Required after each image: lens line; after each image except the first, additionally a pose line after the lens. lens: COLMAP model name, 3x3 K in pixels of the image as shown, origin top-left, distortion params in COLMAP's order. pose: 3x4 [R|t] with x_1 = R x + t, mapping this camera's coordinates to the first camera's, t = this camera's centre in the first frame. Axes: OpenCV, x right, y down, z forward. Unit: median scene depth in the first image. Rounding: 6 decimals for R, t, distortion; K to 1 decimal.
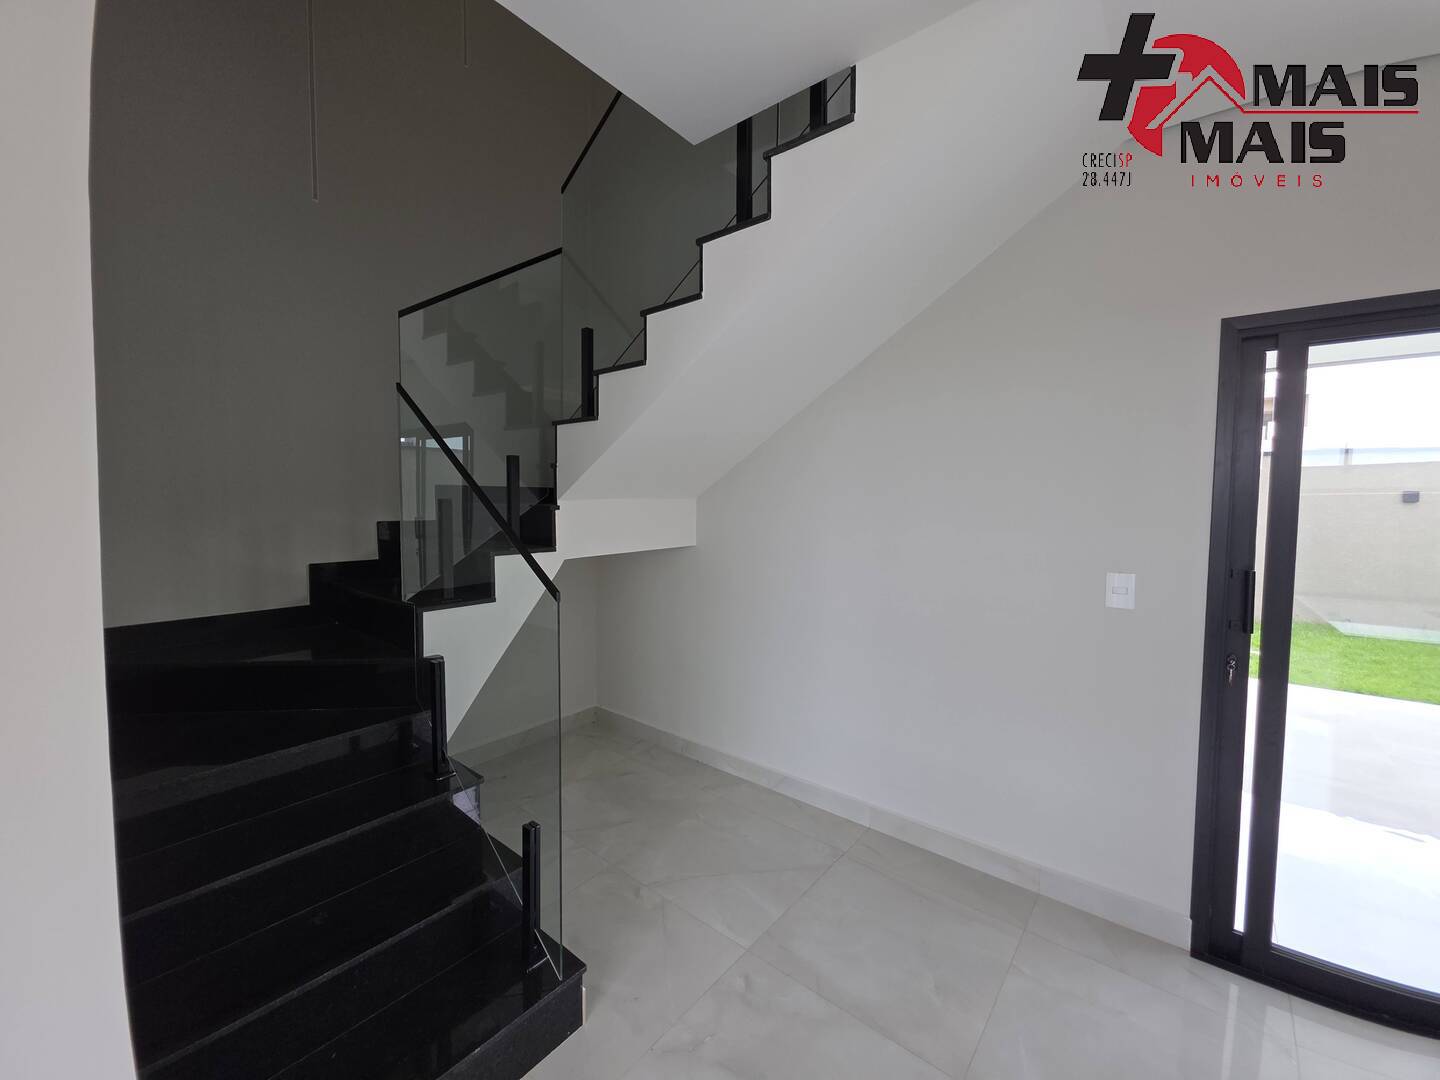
lens RADIAL K [[572.6, 0, 729.6], [0, 572.6, 533.9], [0, 0, 1]] dist [0.007105, -0.004817]
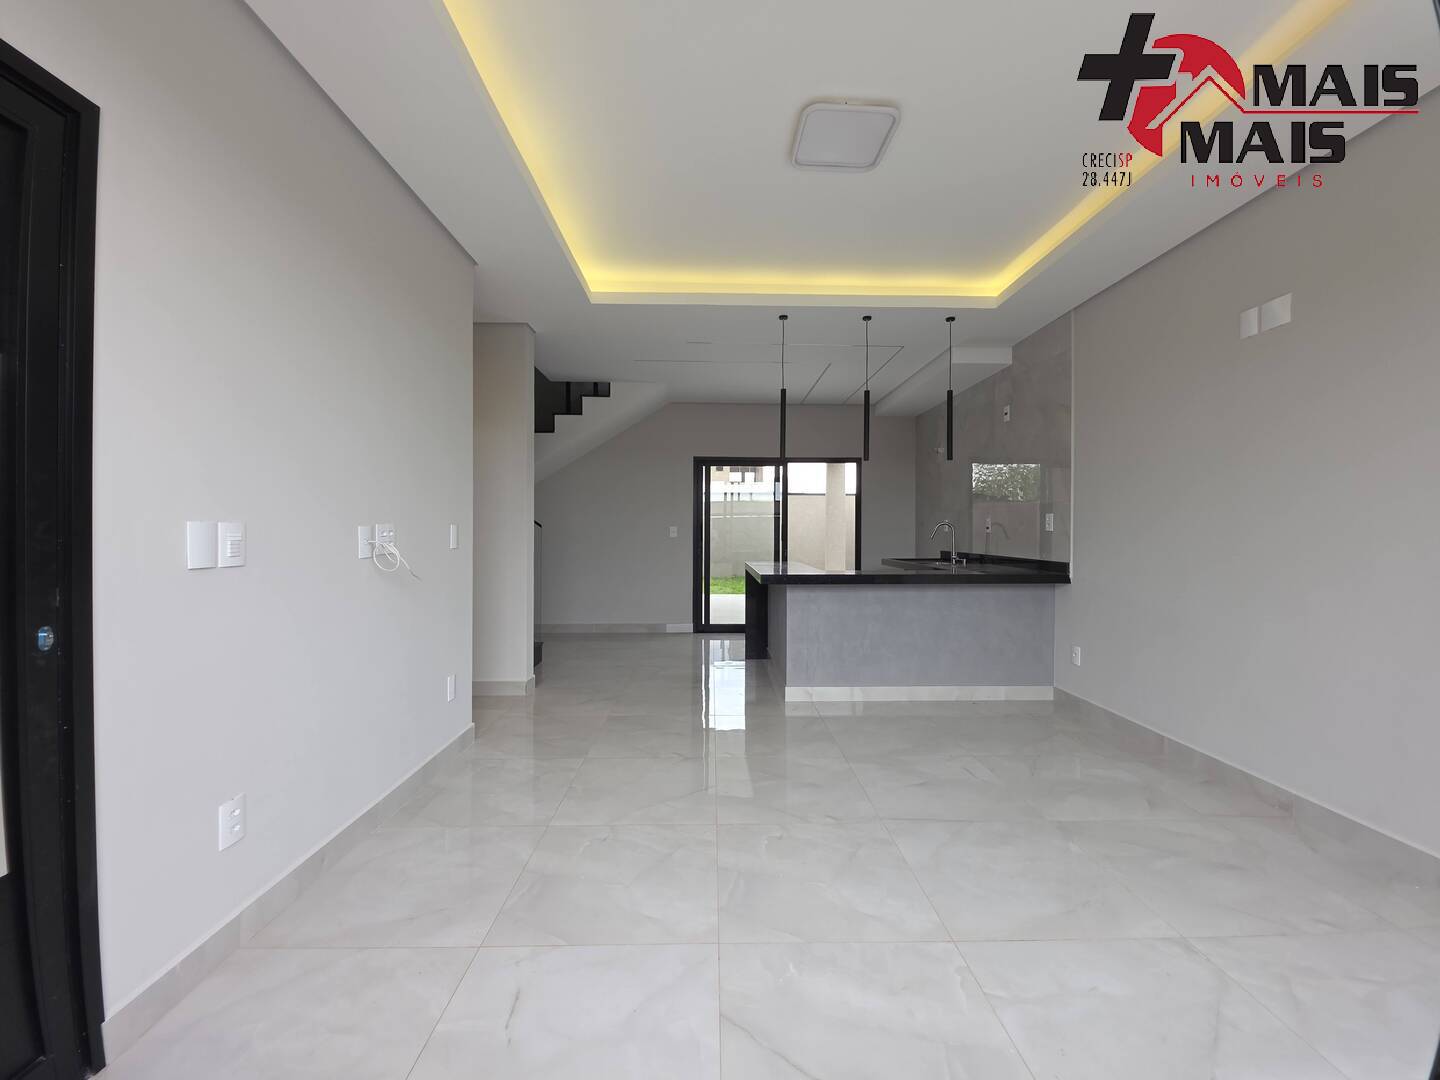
lens RADIAL K [[572.6, 0, 718.6], [0, 572.6, 537.6], [0, 0, 1]] dist [0.007105, -0.004817]
pose [[0.764400, -0.011177, 0.644645, -1.109036], [0.036941, 0.998966, -0.026483, 0.199048], [-0.643683, 0.044058, 0.764023, -1.501791]]
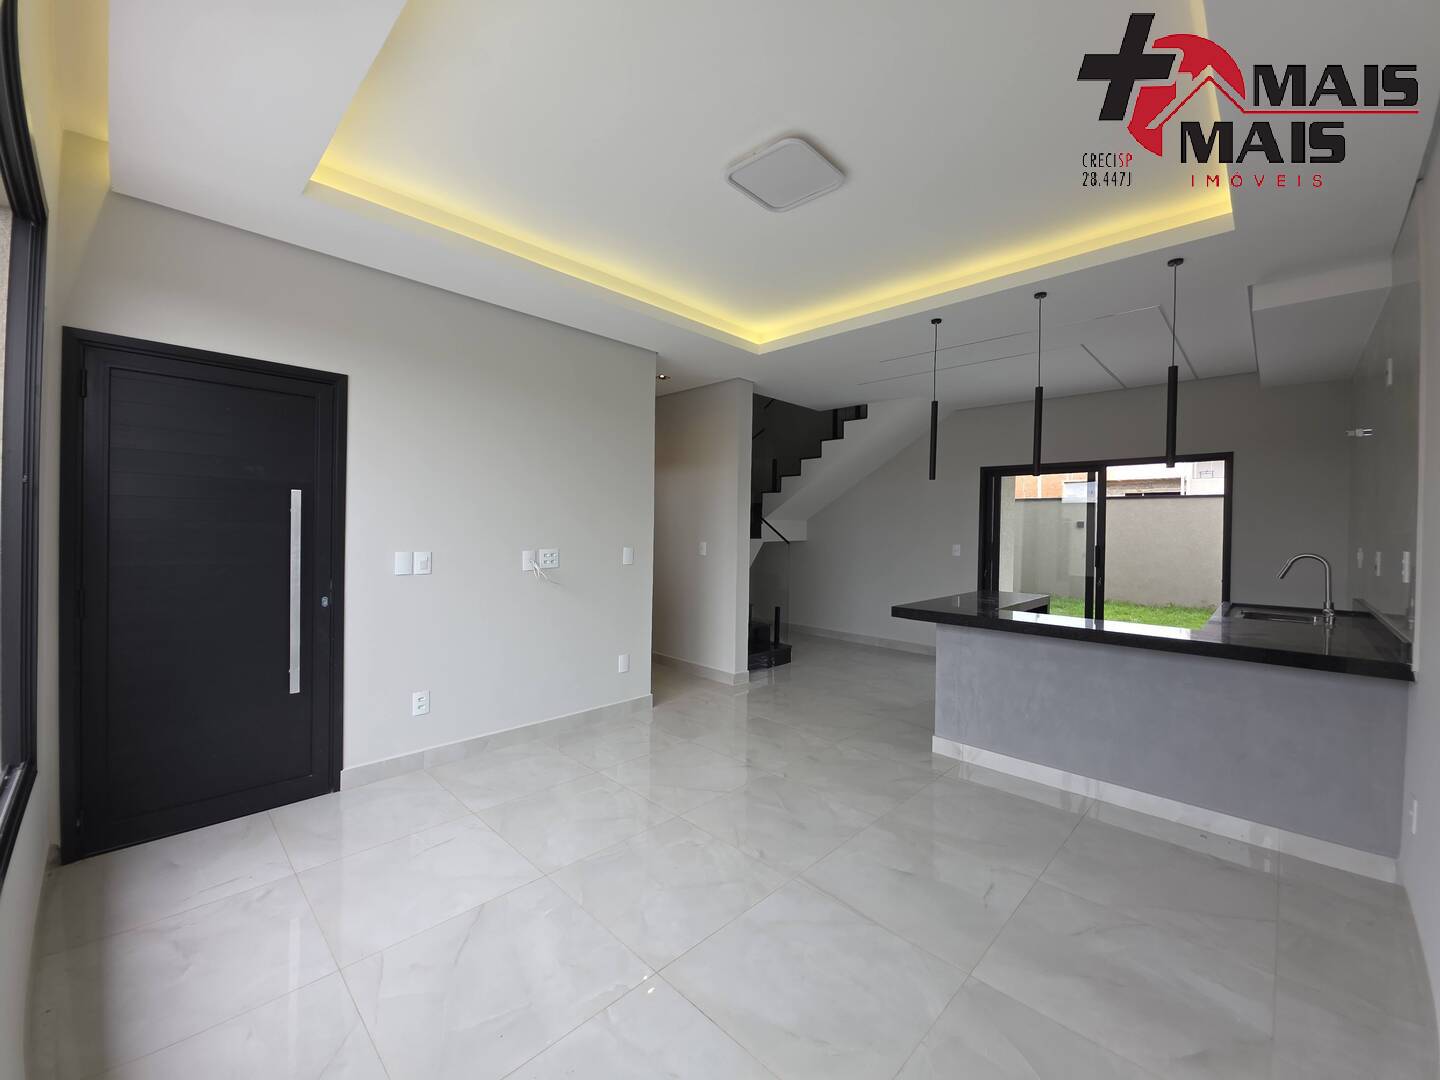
lens RADIAL K [[572.6, 0, 726.0], [0, 572.6, 537.3], [0, 0, 1]] dist [0.007105, -0.004817]
pose [[0.995927, 0.011871, -0.089378, -0.246175], [-0.015534, 0.999063, -0.040396, 0.149043], [0.088815, 0.041620, 0.995178, -1.903461]]
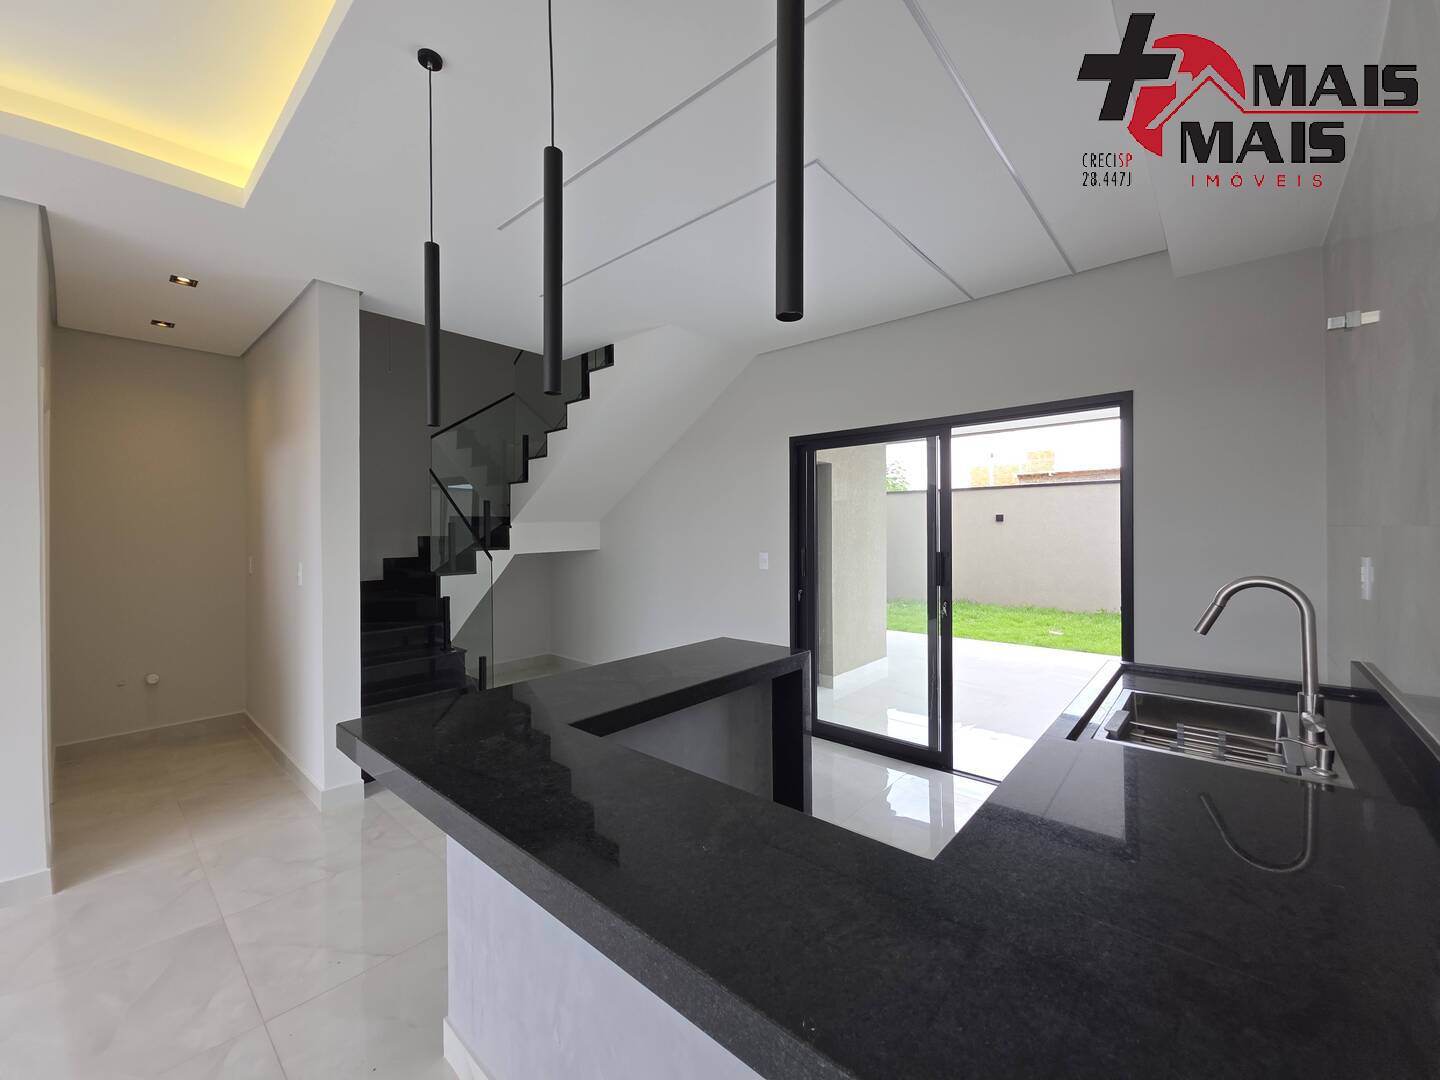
lens RADIAL K [[572.6, 0, 727.5], [0, 572.6, 533.1], [0, 0, 1]] dist [0.007105, -0.004817]
pose [[0.999121, -0.012756, -0.039932, 0.546135], [0.010769, 0.998712, -0.049587, 0.085449], [0.040513, 0.049113, 0.997971, -0.964168]]
